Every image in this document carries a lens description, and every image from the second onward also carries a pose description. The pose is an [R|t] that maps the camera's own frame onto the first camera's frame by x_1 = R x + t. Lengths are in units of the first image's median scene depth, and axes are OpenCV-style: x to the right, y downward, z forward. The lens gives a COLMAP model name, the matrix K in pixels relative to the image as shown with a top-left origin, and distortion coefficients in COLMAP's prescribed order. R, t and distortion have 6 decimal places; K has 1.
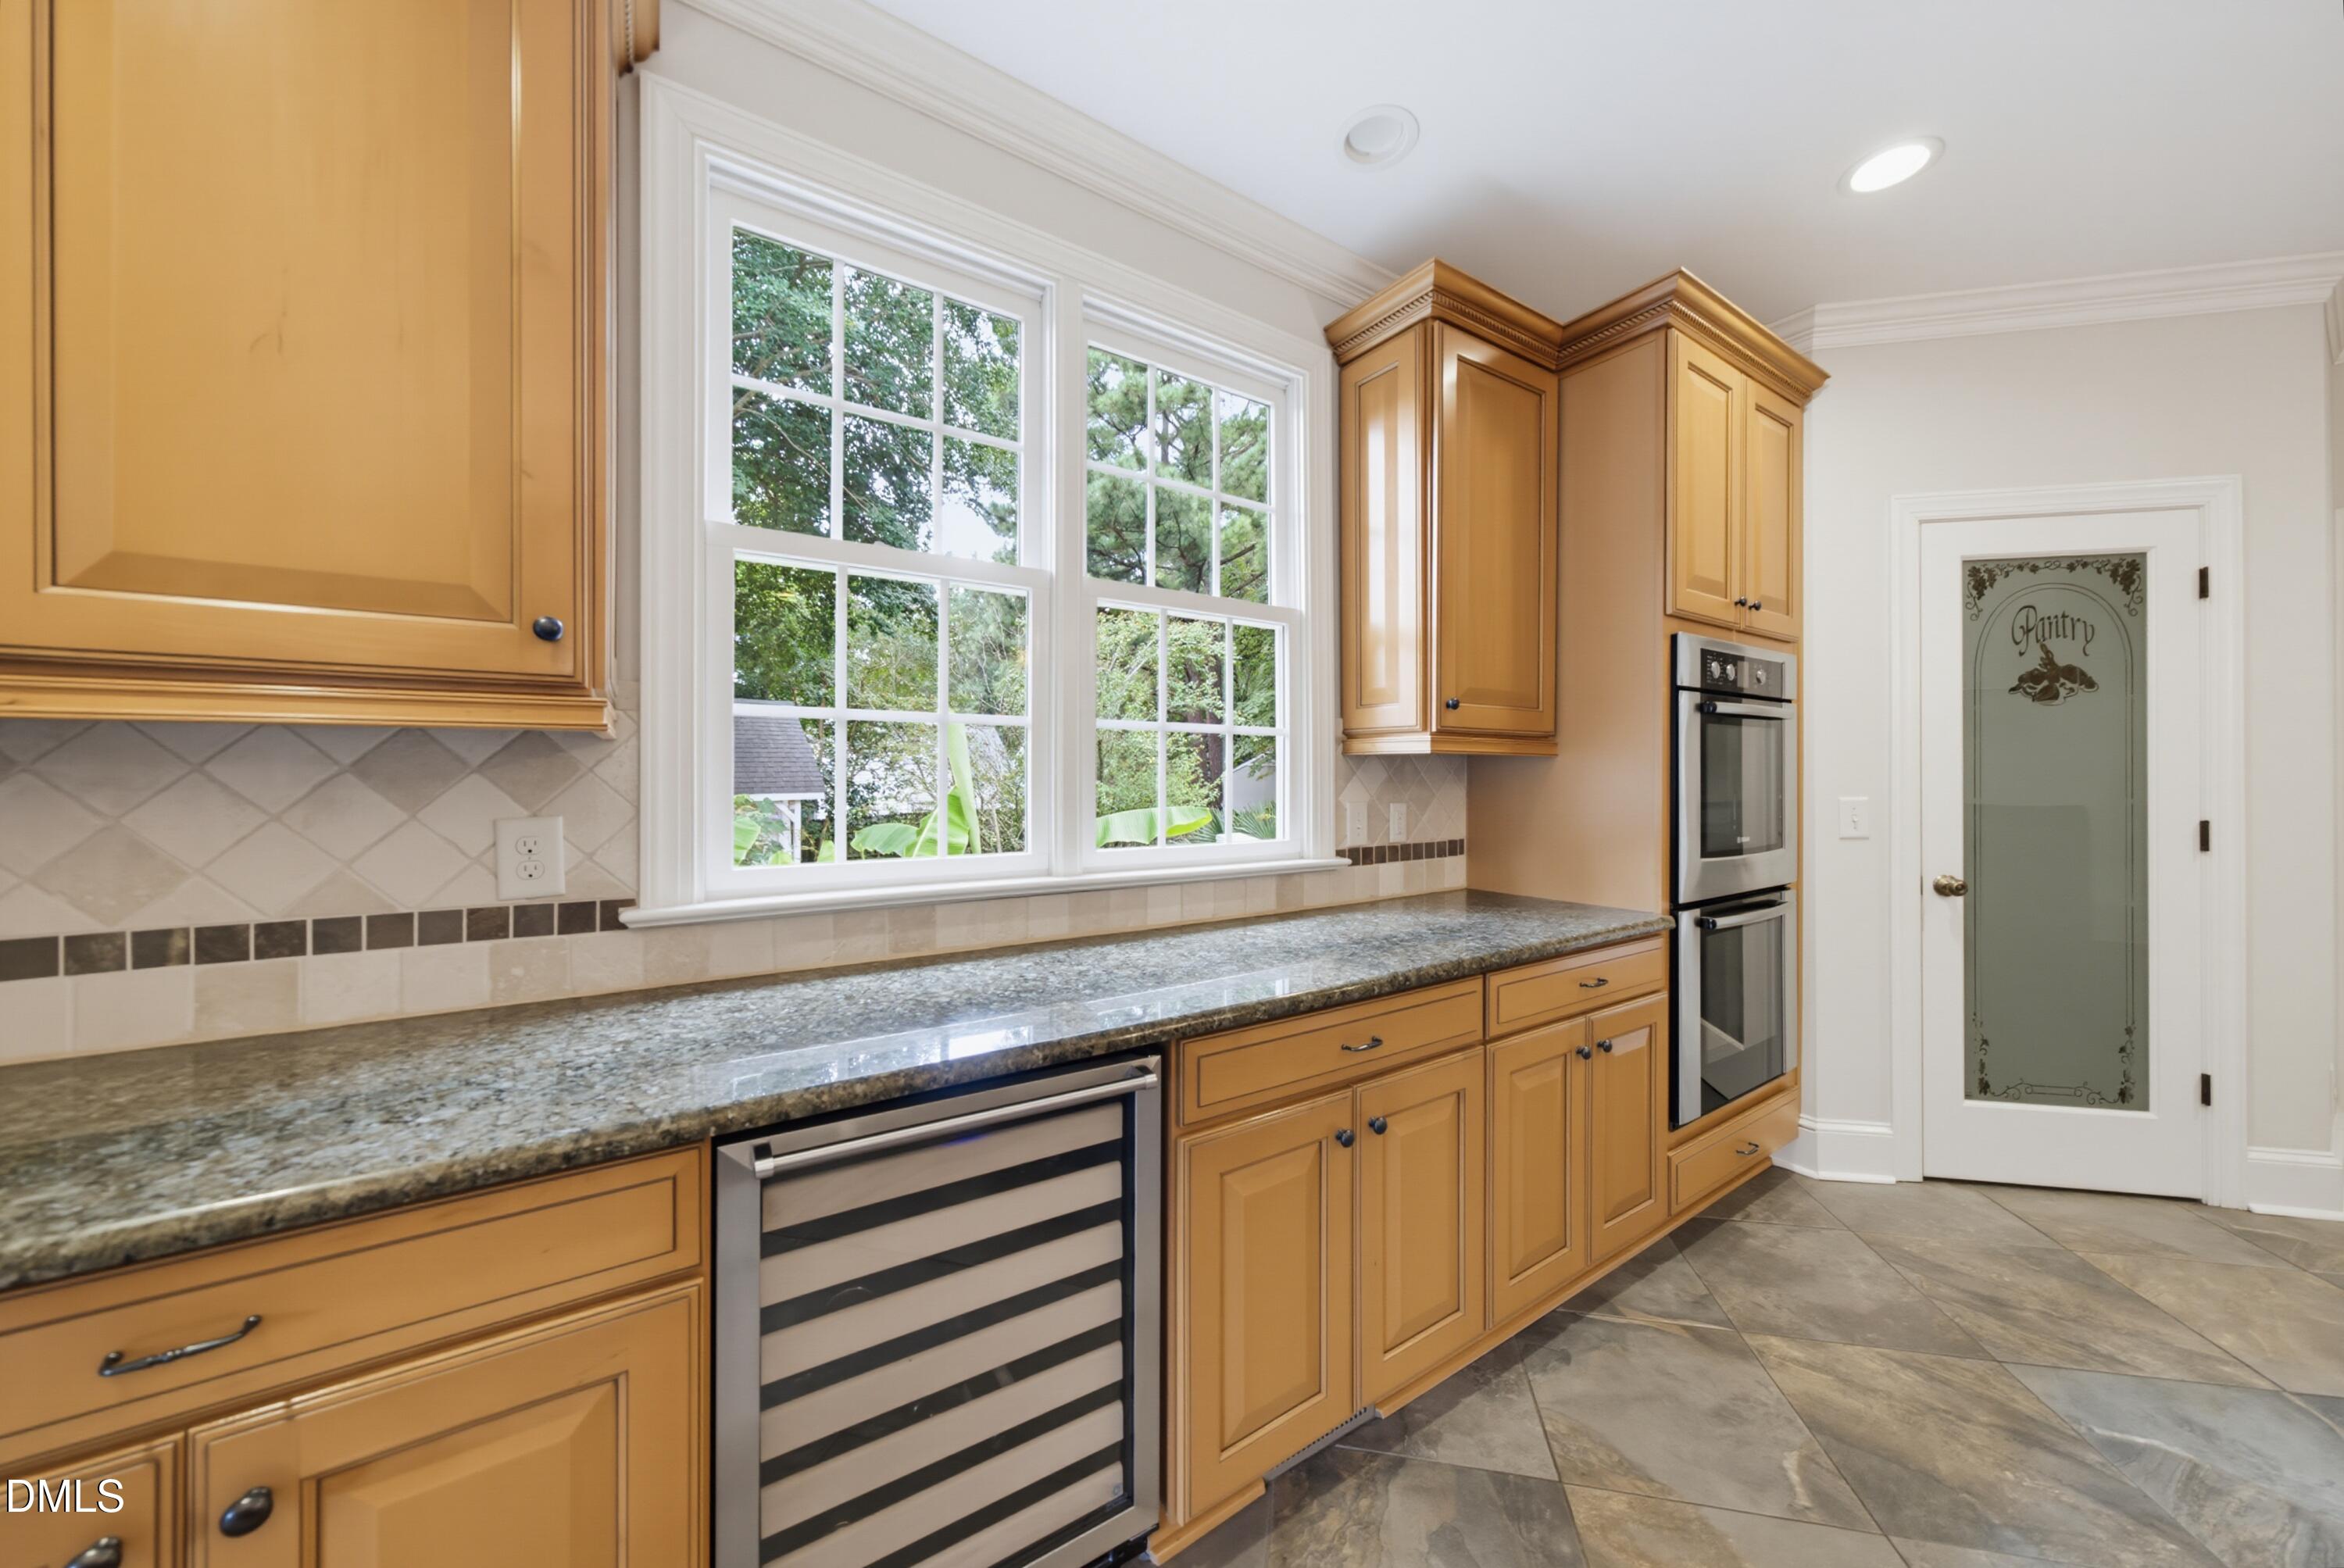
lens RADIAL K [[785.8, 0, 1172.0], [0, 785.8, 784.0], [0, 0, 1]] dist [0.000043, 0.000004]
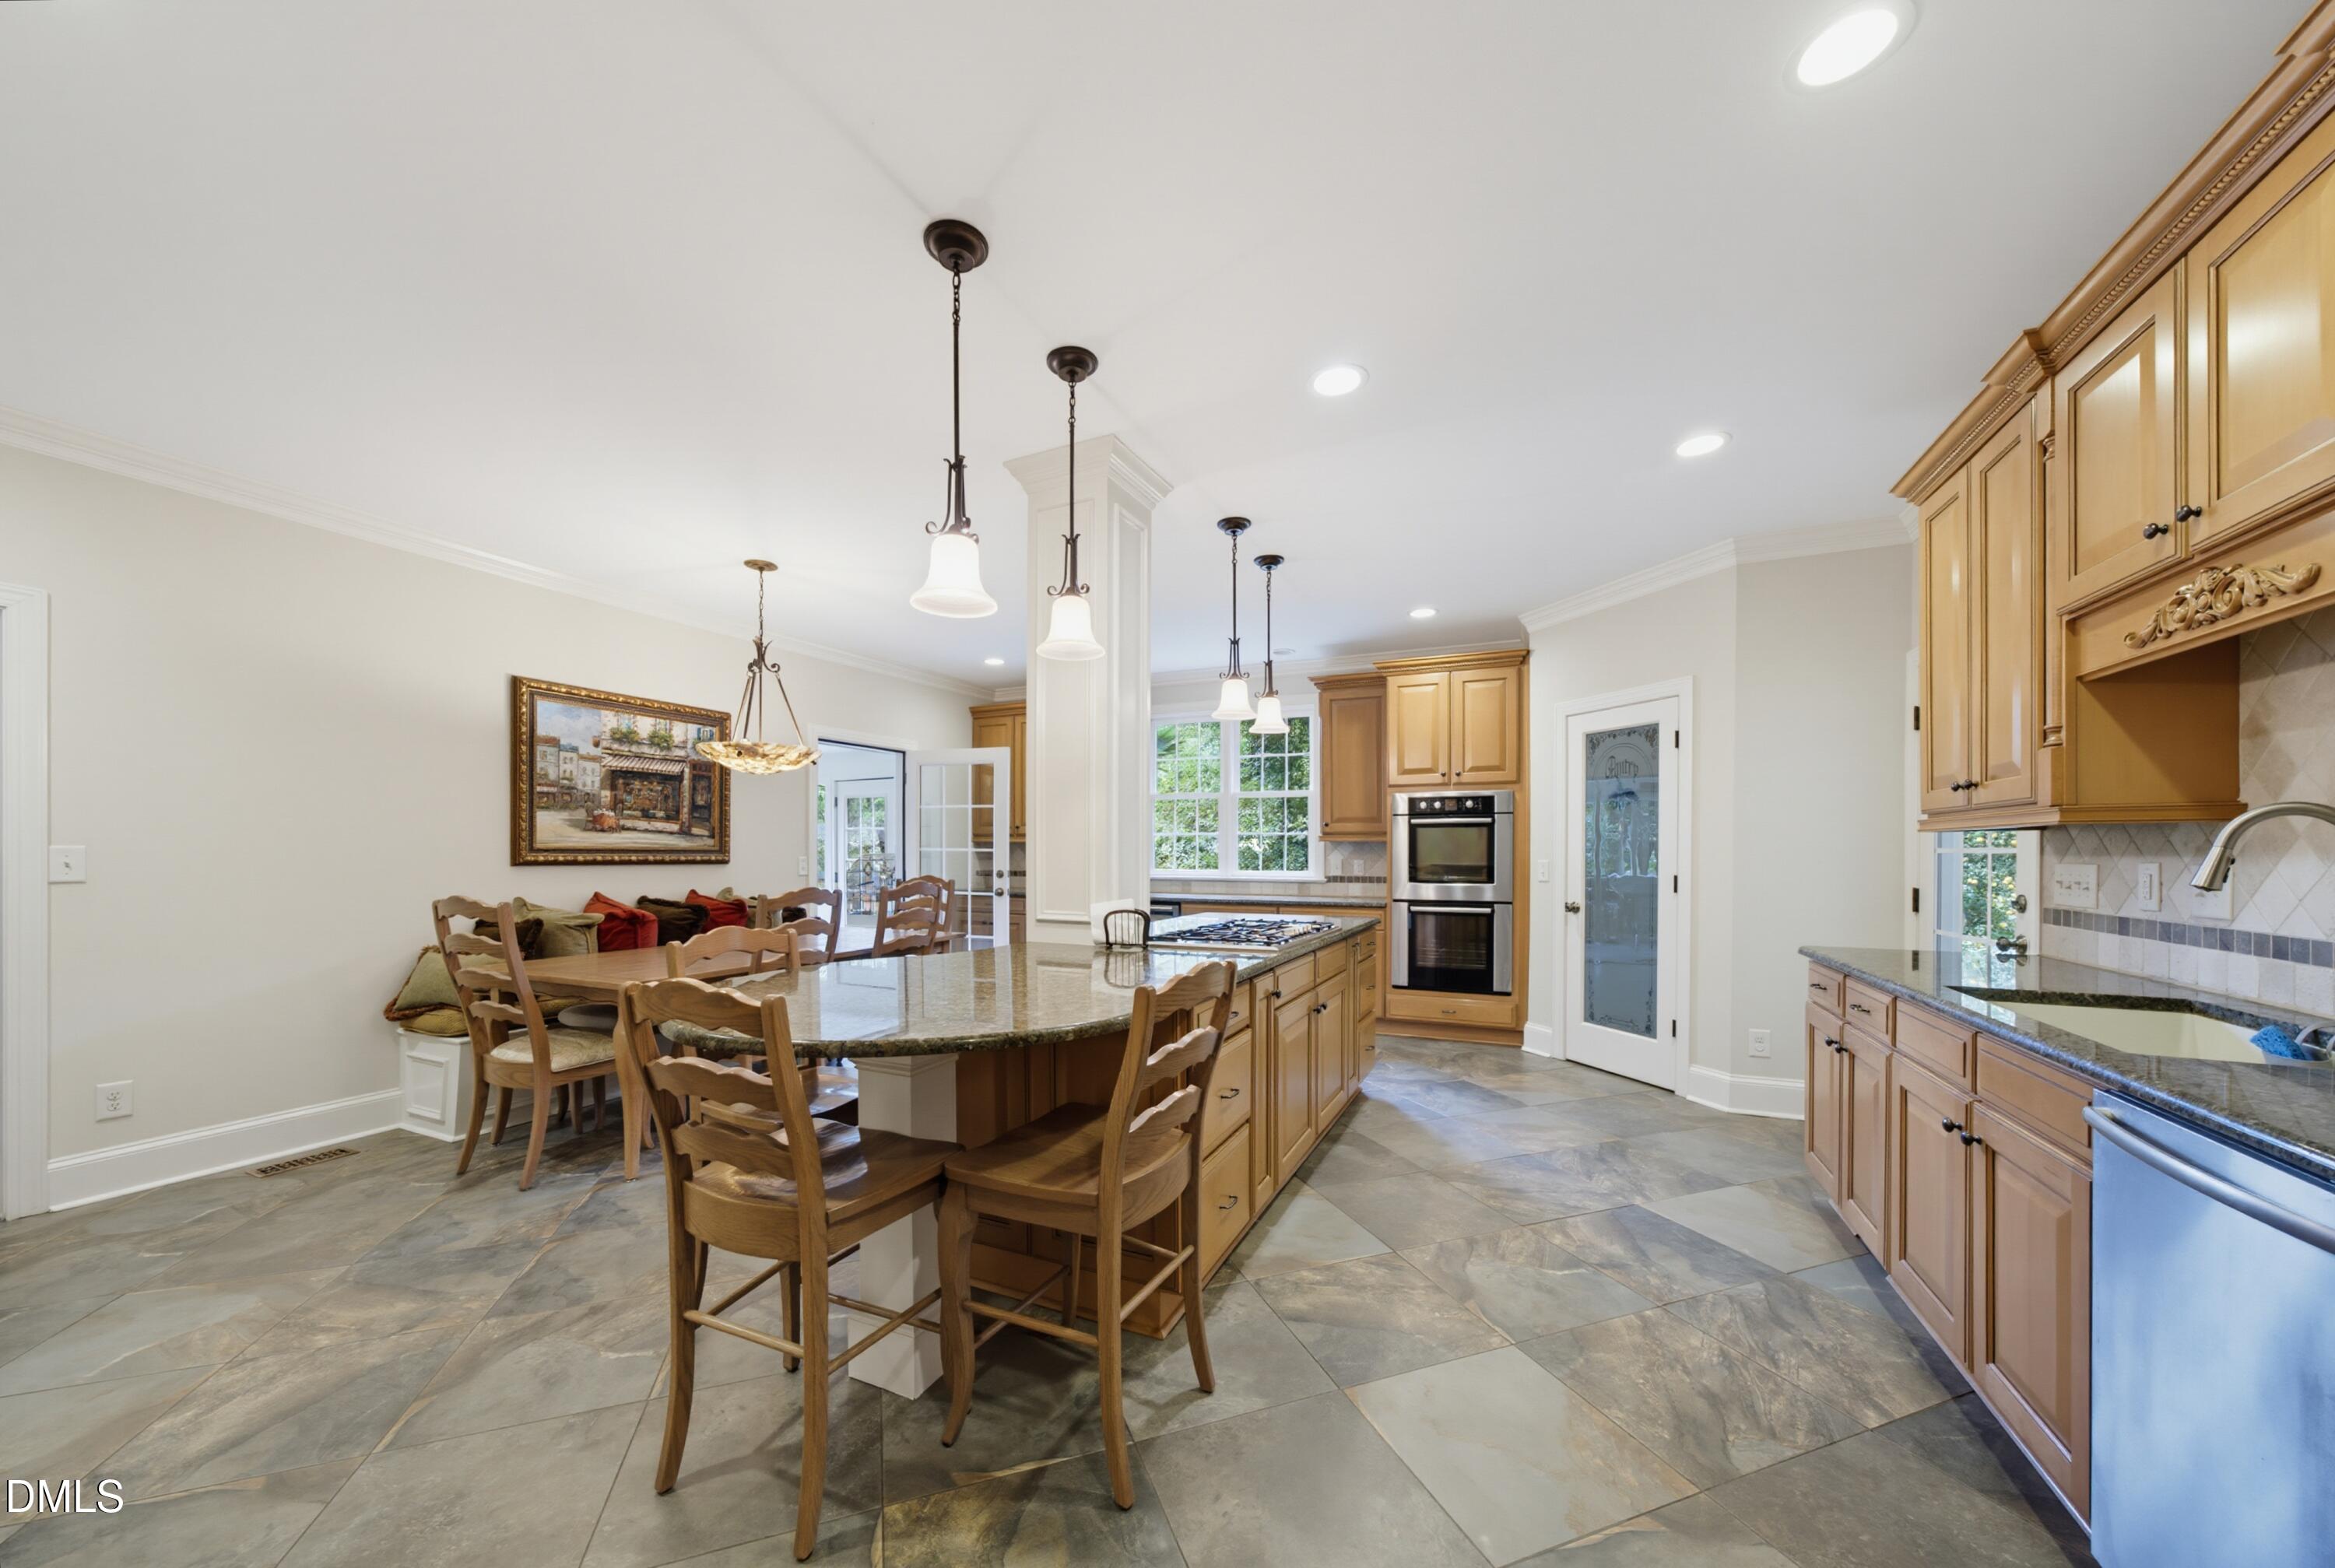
lens RADIAL K [[833.8, 0, 1166.6], [0, 833.8, 848.5], [0, 0, 1]] dist [0.000035, 0.000000]
pose [[0.531386, 0.001912, -0.847128, 2.226002], [-0.002959, 0.999996, 0.000401, -0.009948], [0.847125, 0.002293, 0.531389, -0.928766]]
